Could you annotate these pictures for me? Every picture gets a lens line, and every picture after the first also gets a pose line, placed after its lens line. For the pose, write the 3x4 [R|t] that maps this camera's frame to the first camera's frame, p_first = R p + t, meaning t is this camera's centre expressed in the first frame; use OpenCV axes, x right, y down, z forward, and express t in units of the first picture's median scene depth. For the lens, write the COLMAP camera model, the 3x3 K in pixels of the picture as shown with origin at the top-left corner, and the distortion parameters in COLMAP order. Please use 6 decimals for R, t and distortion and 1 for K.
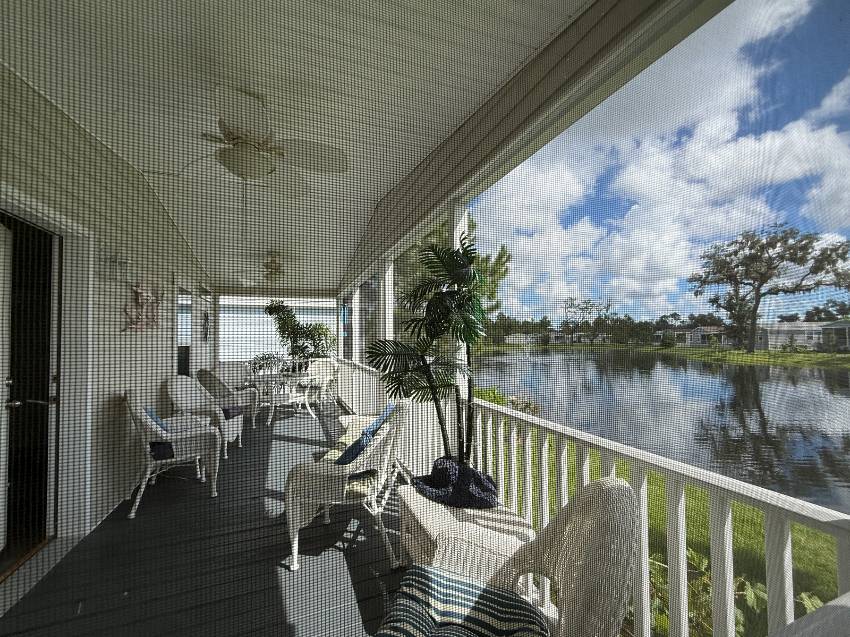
lens RADIAL K [[363.5, 0, 428.1], [0, 363.5, 325.3], [0, 0, 1]] dist [0.008286, -0.000104]
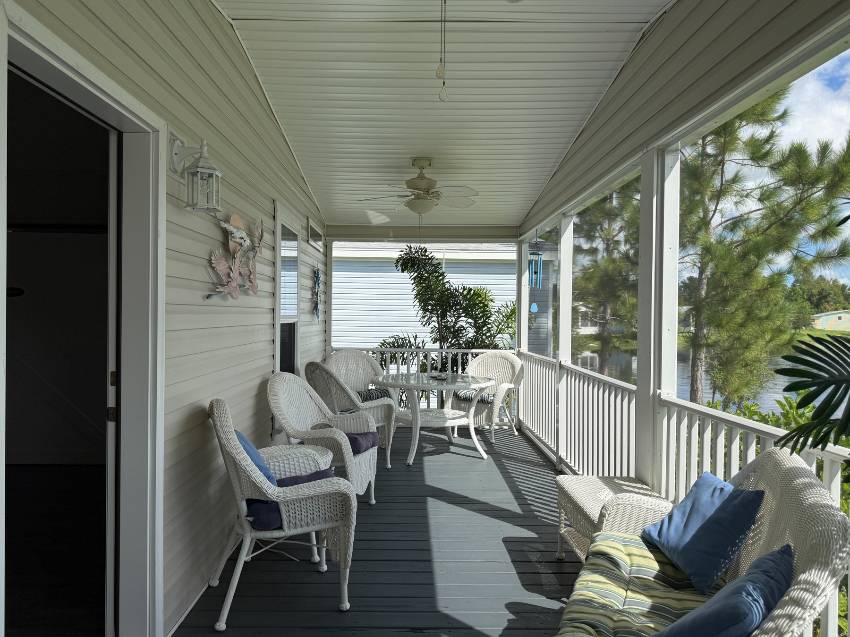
lens RADIAL K [[591.9, 0, 408.9], [0, 591.9, 315.5], [0, 0, 1]] dist [0.046748, -0.053604]
pose [[0.933256, 0.024495, -0.358376, -0.099504], [-0.010091, 0.999066, 0.042008, 0.000164], [0.359070, -0.035588, 0.932632, 0.118398]]
